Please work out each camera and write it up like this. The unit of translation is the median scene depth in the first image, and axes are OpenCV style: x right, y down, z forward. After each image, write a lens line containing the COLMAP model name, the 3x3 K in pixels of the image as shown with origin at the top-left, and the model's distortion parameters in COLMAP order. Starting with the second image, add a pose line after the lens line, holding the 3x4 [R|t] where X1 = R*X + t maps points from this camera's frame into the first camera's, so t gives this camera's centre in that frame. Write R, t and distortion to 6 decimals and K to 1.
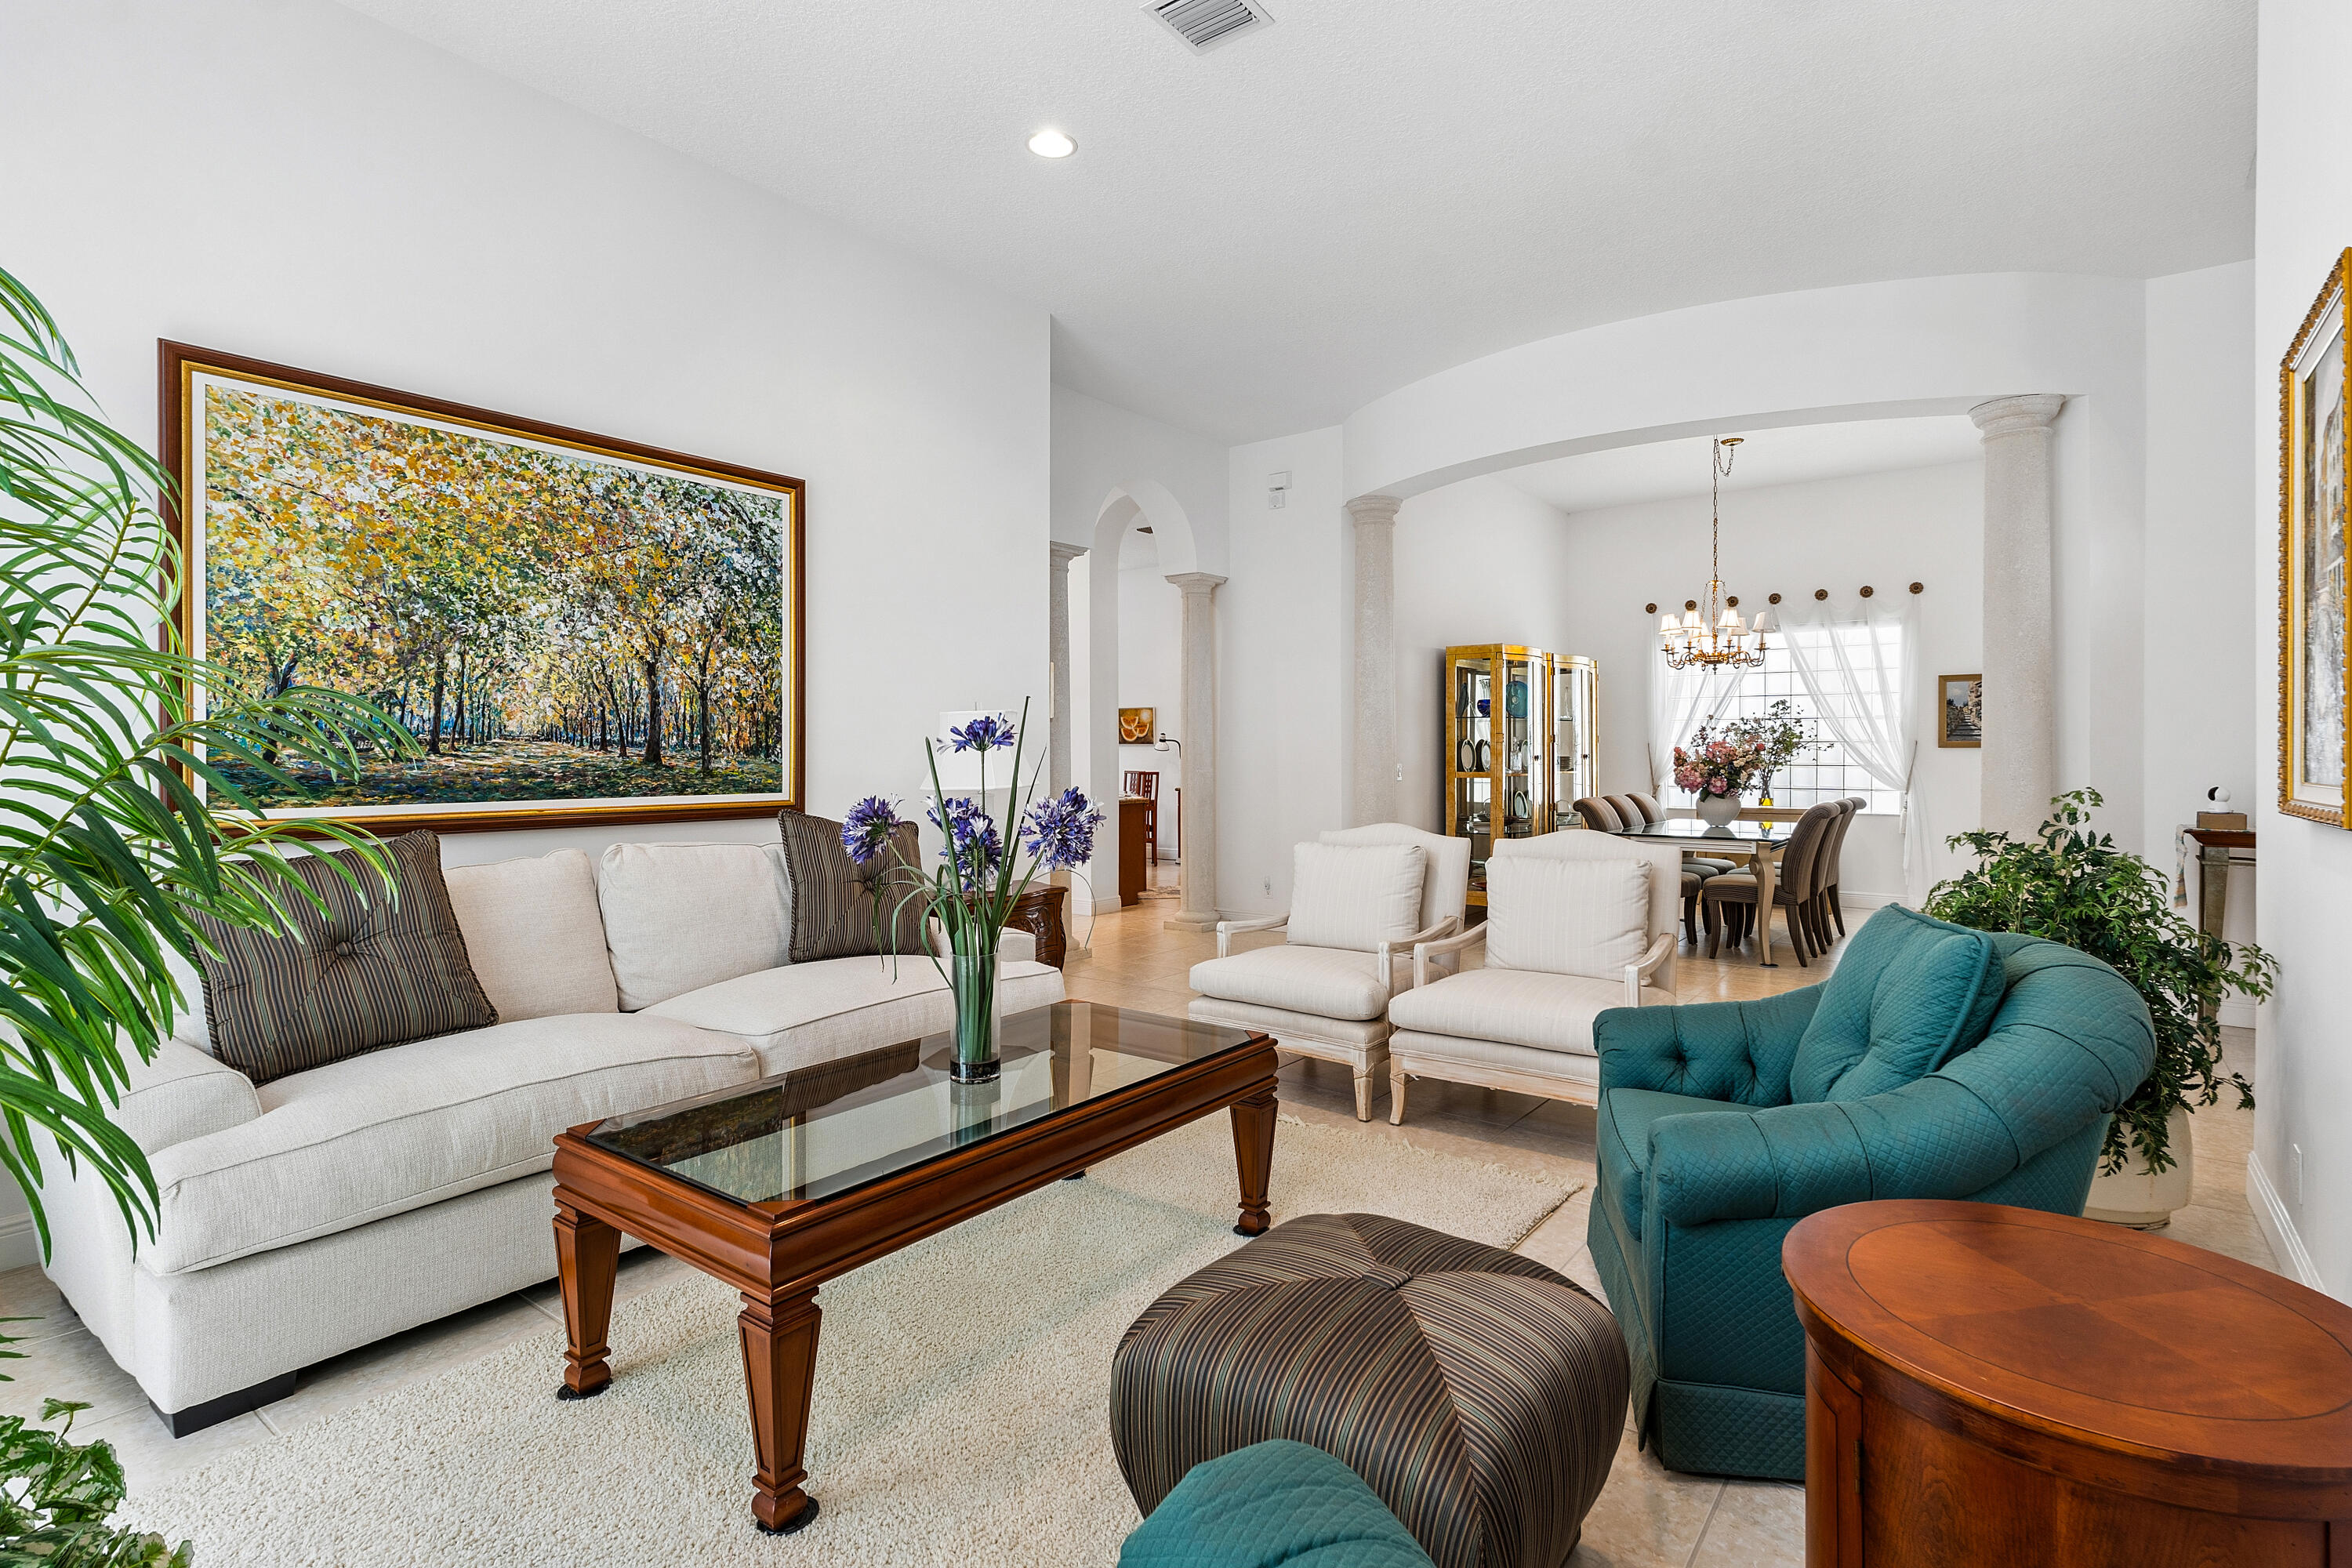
lens RADIAL K [[1146.2, 0, 1199.7], [0, 1146.2, 753.3], [0, 0, 1]] dist [0.000852, 0.002491]
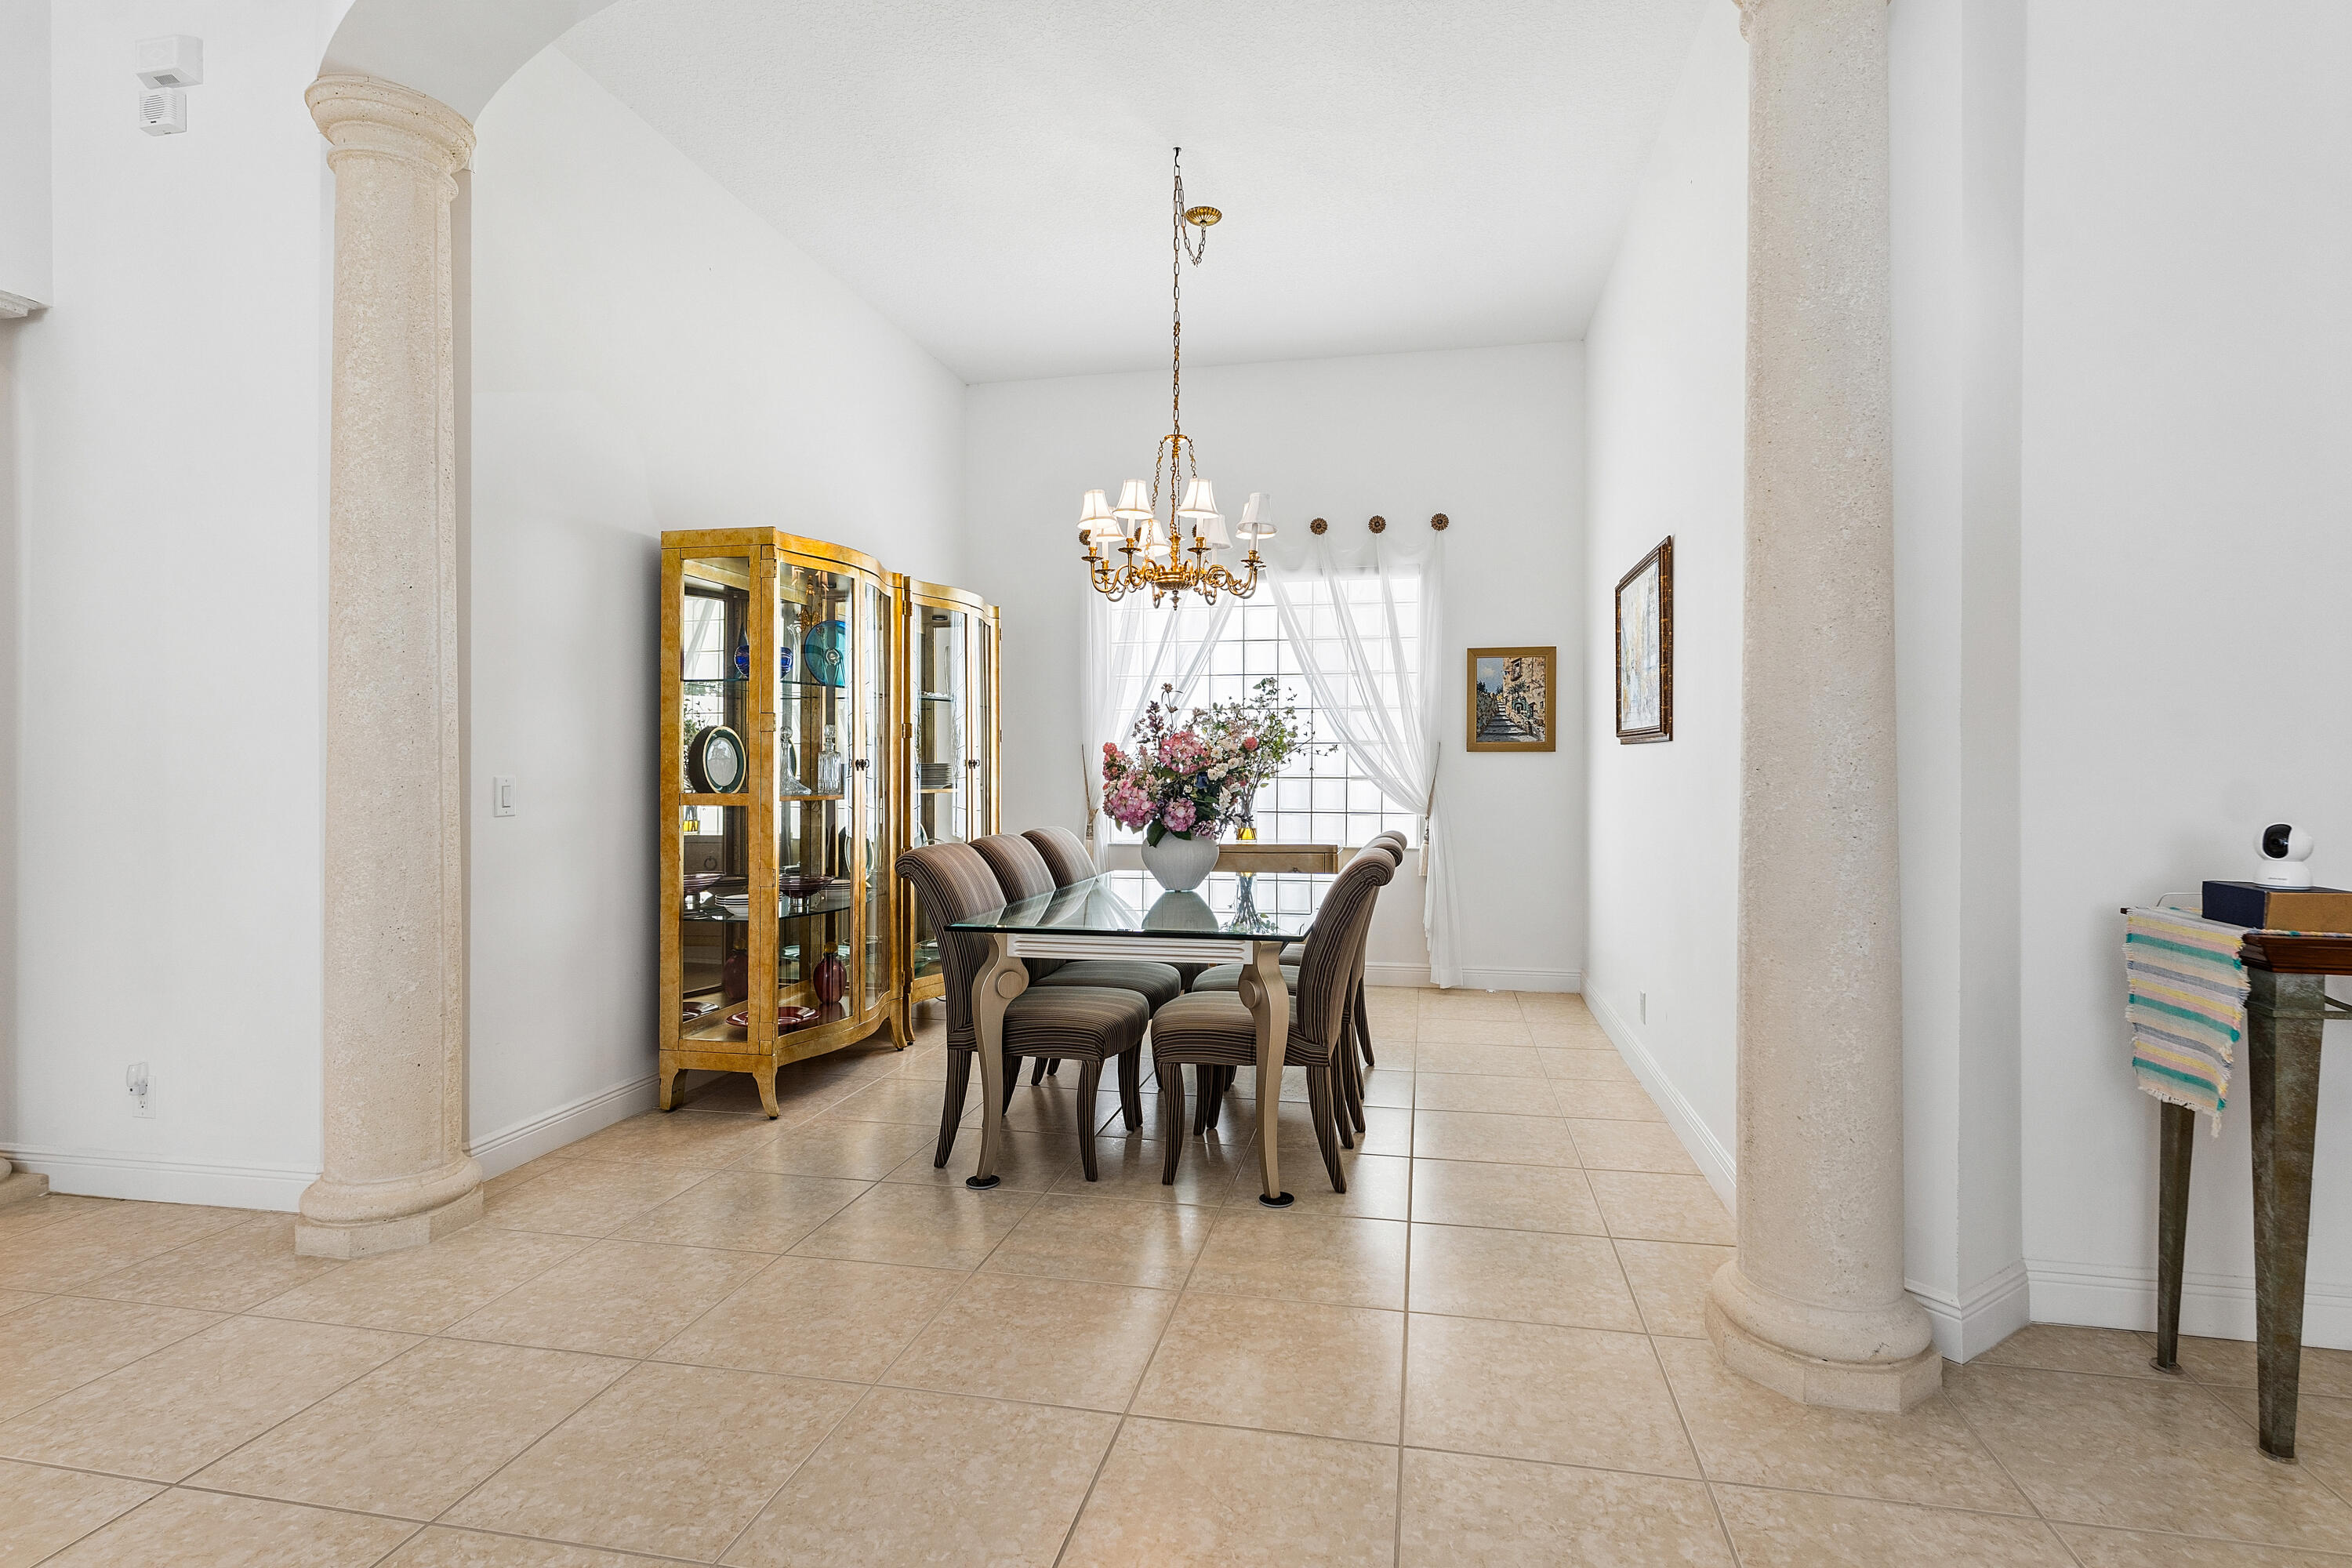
lens RADIAL K [[1146.2, 0, 1179.9], [0, 1146.2, 777.6], [0, 0, 1]] dist [0.000852, 0.002491]
pose [[0.911632, -0.002296, 0.411001, 0.194110], [-0.001123, 0.999967, 0.008077, 0.005241], [-0.411006, -0.007825, 0.911599, 0.428220]]
